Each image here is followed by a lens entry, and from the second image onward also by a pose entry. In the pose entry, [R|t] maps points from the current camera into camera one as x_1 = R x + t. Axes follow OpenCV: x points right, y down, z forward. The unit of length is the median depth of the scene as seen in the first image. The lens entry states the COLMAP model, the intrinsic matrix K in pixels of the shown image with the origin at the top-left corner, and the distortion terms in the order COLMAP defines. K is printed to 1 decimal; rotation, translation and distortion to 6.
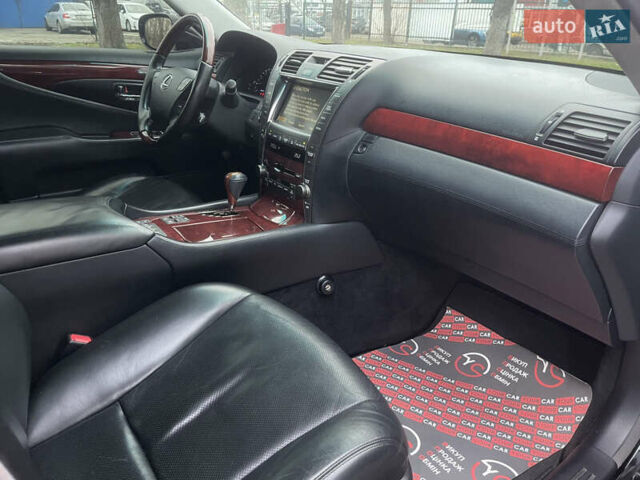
lens RADIAL K [[484.2, 0, 324.0], [0, 484.2, 235.8], [0, 0, 1]] dist [0.068109, -0.084786]
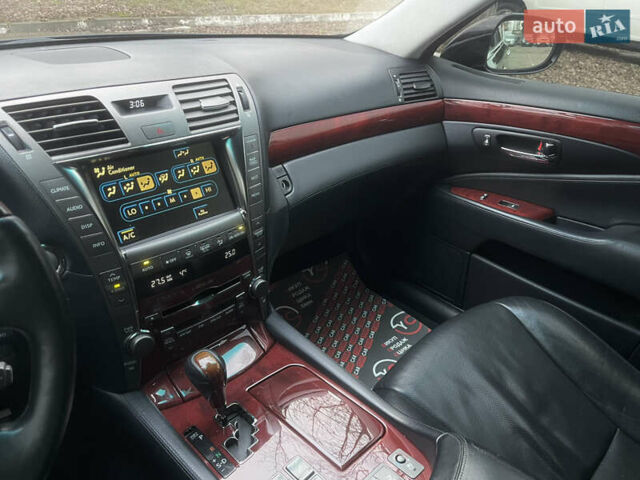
lens RADIAL K [[484.2, 0, 324.0], [0, 484.2, 235.8], [0, 0, 1]] dist [0.068109, -0.084786]
pose [[-0.141279, -0.515468, 0.845182, -0.580069], [0.350463, 0.772415, 0.529671, -0.464953], [-0.925859, 0.371037, 0.071526, 0.826998]]
